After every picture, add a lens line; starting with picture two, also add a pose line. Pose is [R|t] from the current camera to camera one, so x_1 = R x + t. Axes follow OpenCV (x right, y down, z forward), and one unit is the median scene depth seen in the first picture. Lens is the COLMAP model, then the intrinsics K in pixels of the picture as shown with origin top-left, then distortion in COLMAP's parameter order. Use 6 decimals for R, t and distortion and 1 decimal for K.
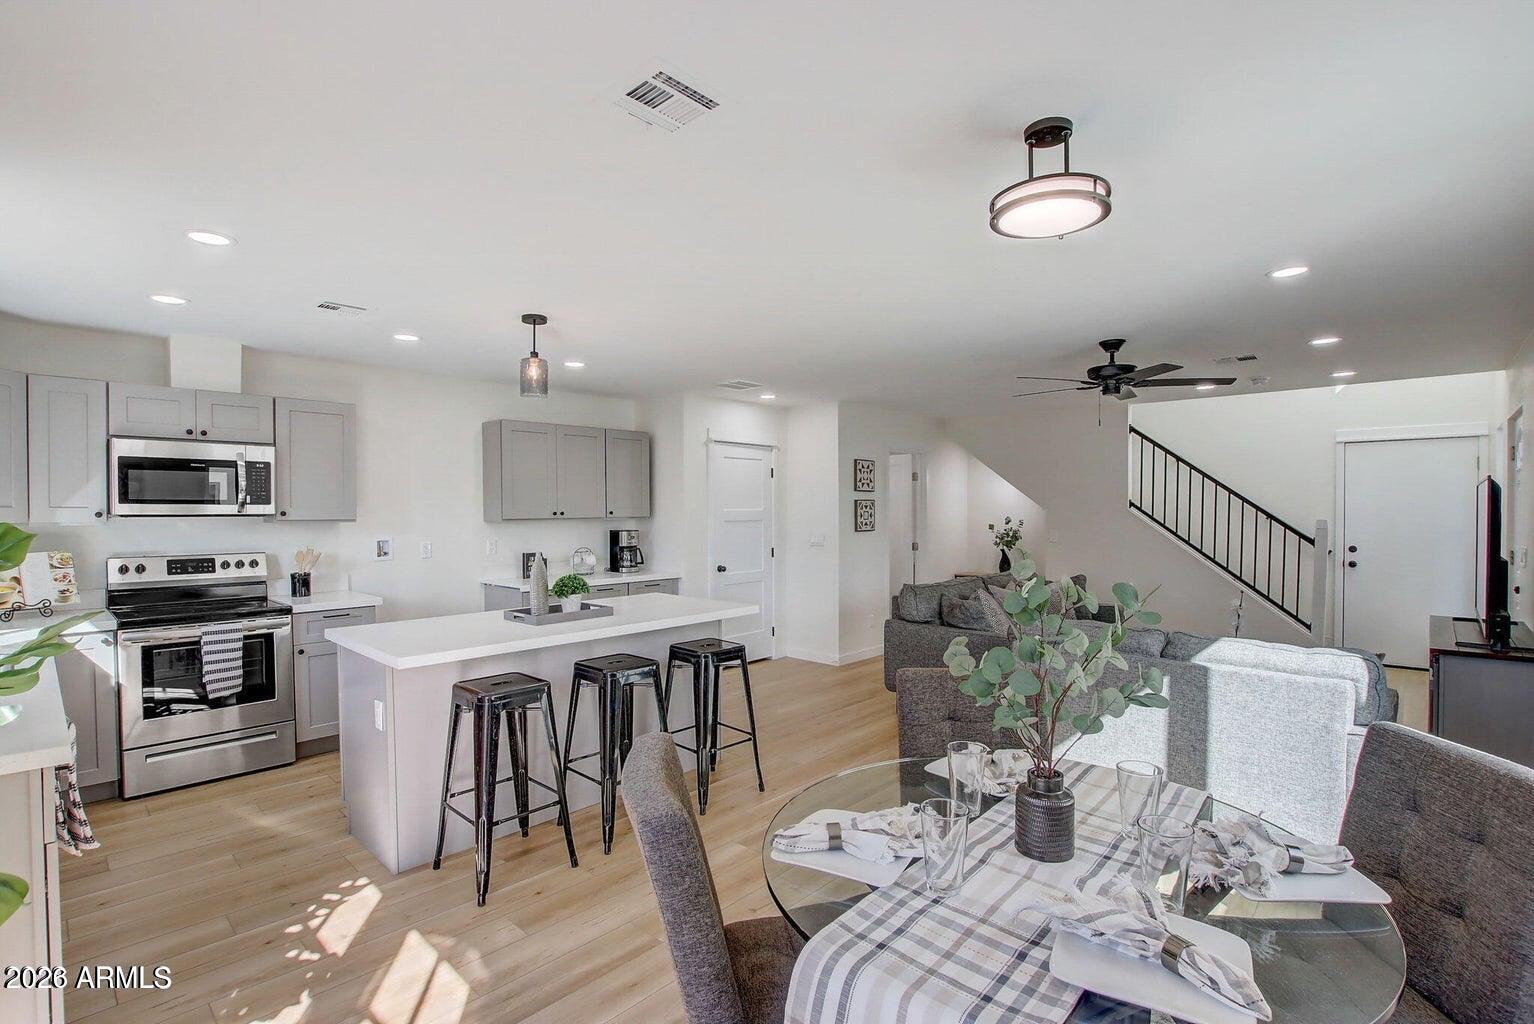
lens RADIAL K [[716.3, 0, 763.9], [0, 716.3, 522.8], [0, 0, 1]] dist [-0.034683, 0.005877]
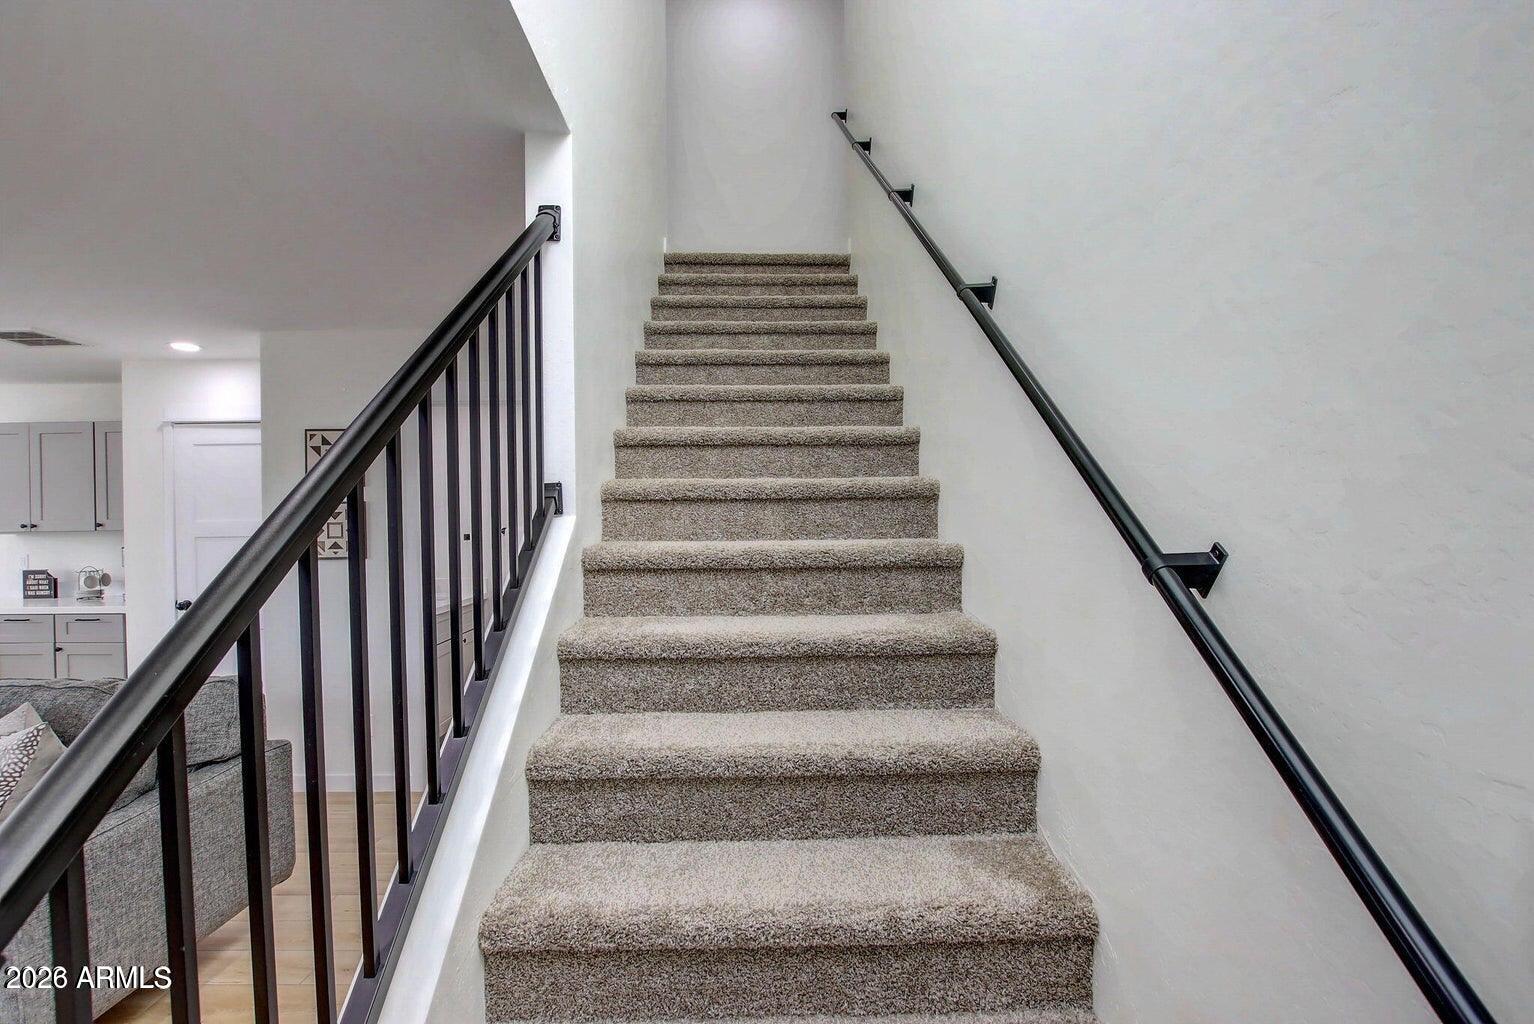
lens RADIAL K [[716.3, 0, 763.9], [0, 716.3, 522.8], [0, 0, 1]] dist [-0.034683, 0.005877]
pose [[0.698961, 0.001682, -0.715157, 1.303562], [-0.006258, 0.999973, -0.003765, -0.027397], [0.715132, 0.007107, 0.698953, 1.468124]]
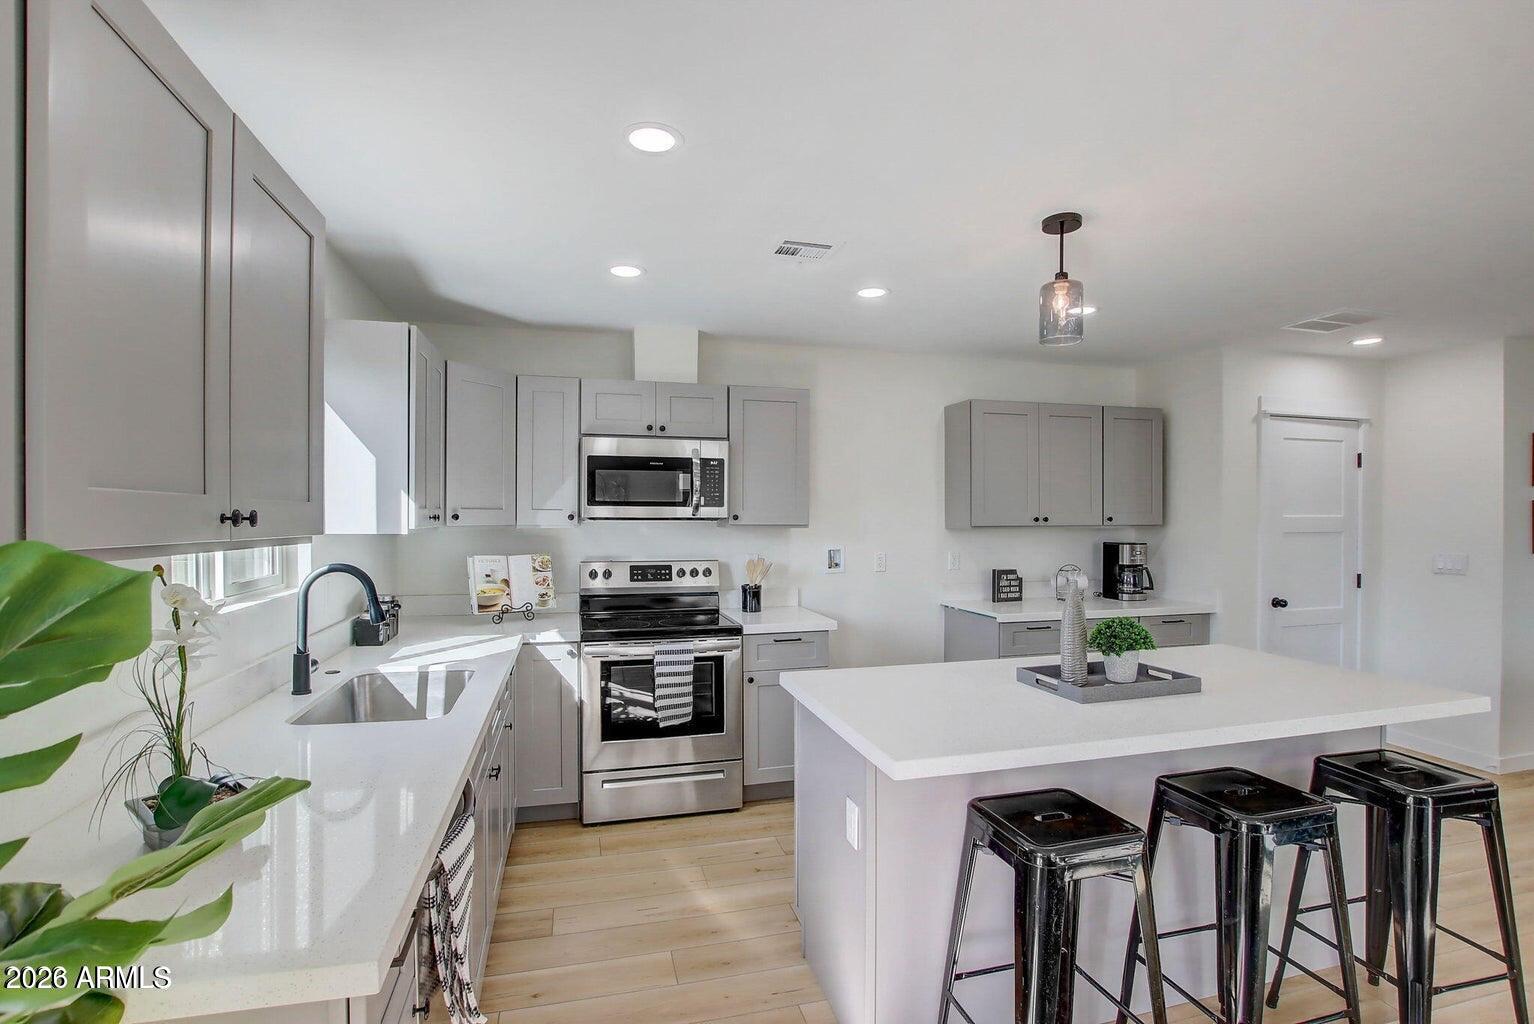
lens RADIAL K [[716.3, 0, 763.9], [0, 716.3, 522.8], [0, 0, 1]] dist [-0.034683, 0.005877]
pose [[0.847495, 0.010361, -0.530702, -0.189083], [-0.014156, 0.999895, -0.003086, -0.004189], [0.530614, 0.010128, 0.847553, 0.279274]]
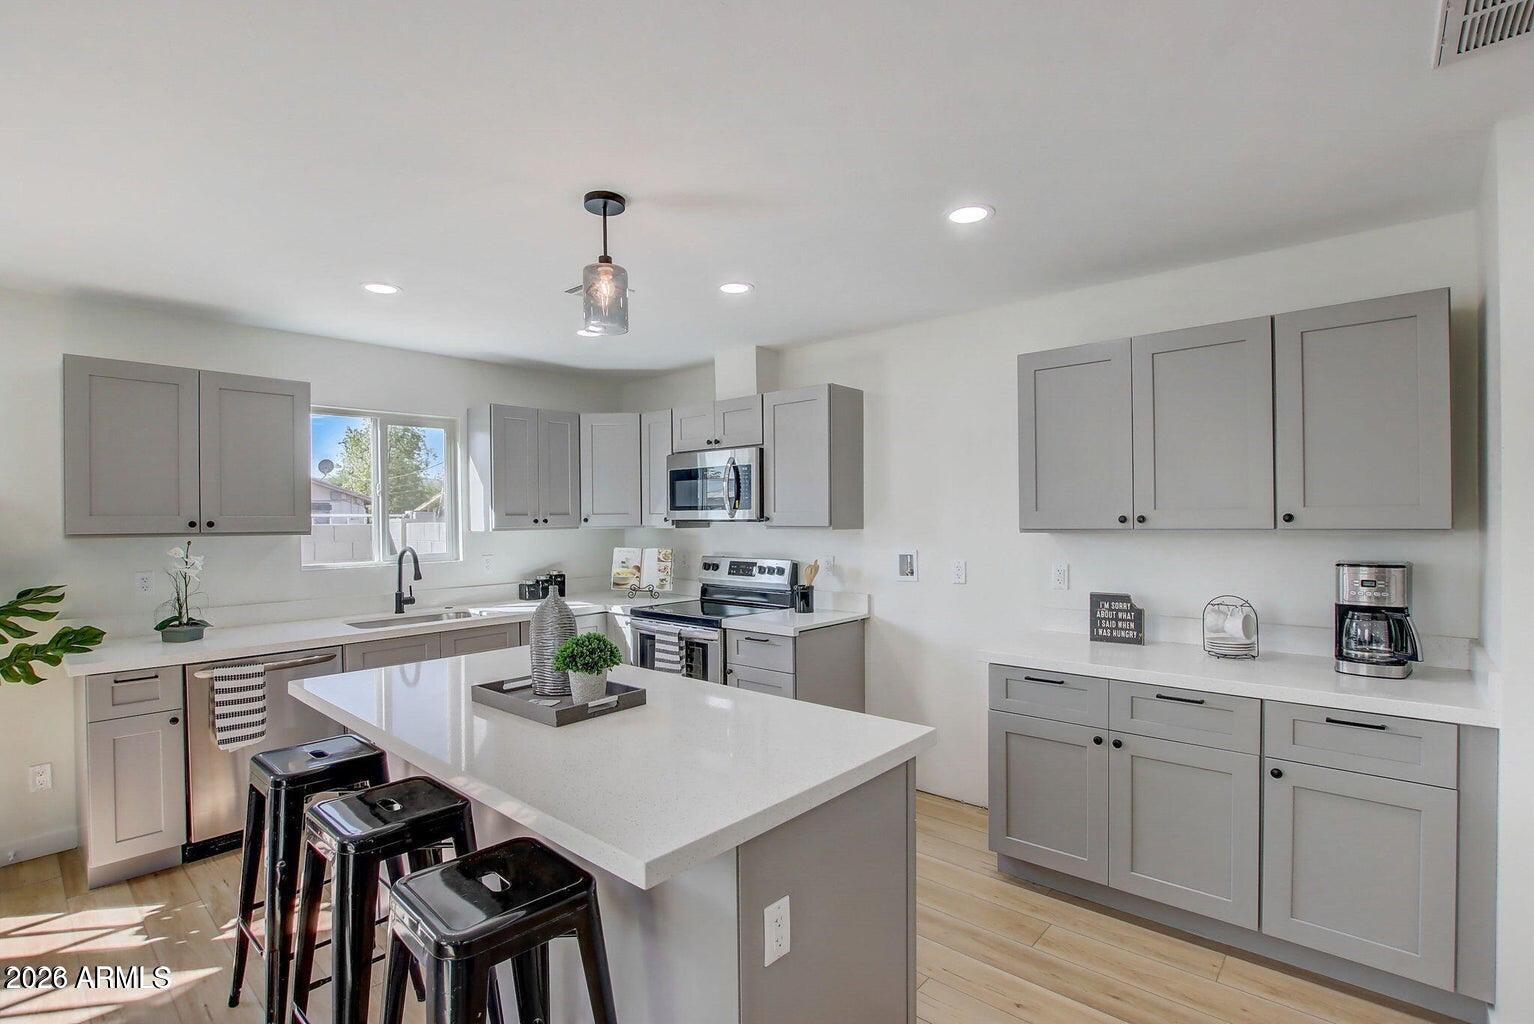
lens RADIAL K [[716.3, 0, 763.9], [0, 716.3, 522.8], [0, 0, 1]] dist [-0.034683, 0.005877]
pose [[0.025291, 0.009503, -0.999635, 0.266748], [-0.010478, 0.999902, 0.009241, -0.017530], [0.999625, 0.010240, 0.025388, 1.029773]]
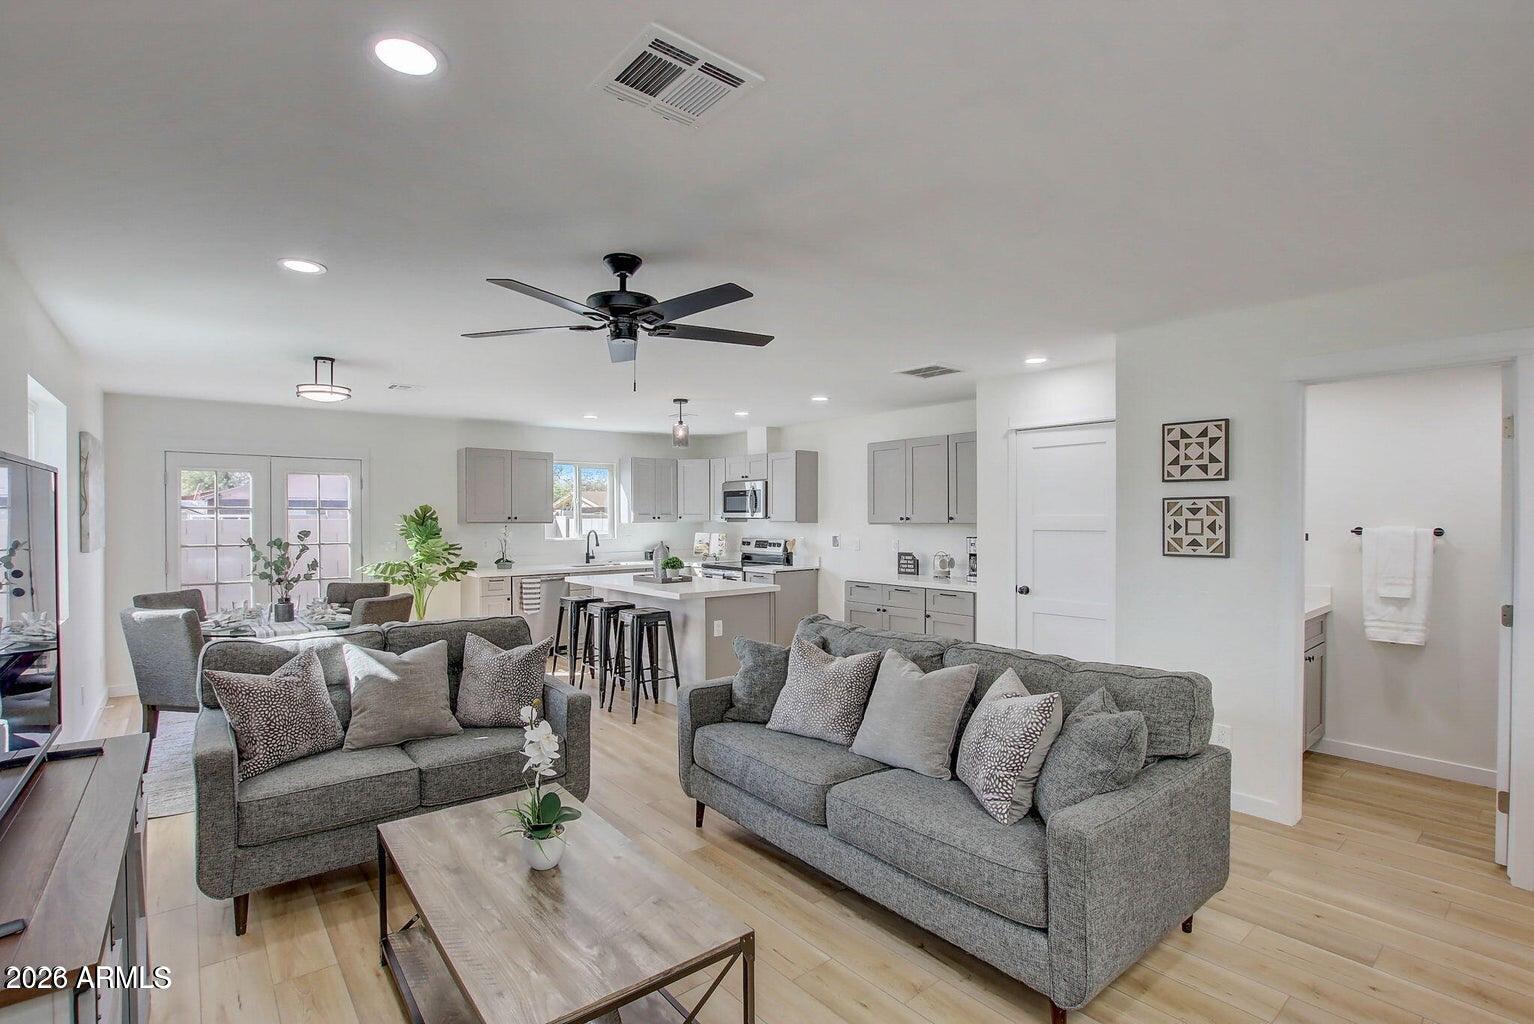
lens RADIAL K [[716.3, 0, 763.9], [0, 716.3, 522.8], [0, 0, 1]] dist [-0.034683, 0.005877]
pose [[-0.126336, 0.011224, -0.991924, 1.199337], [-0.016886, 0.999767, 0.013464, -0.025392], [0.991844, 0.018451, -0.126117, 1.290468]]
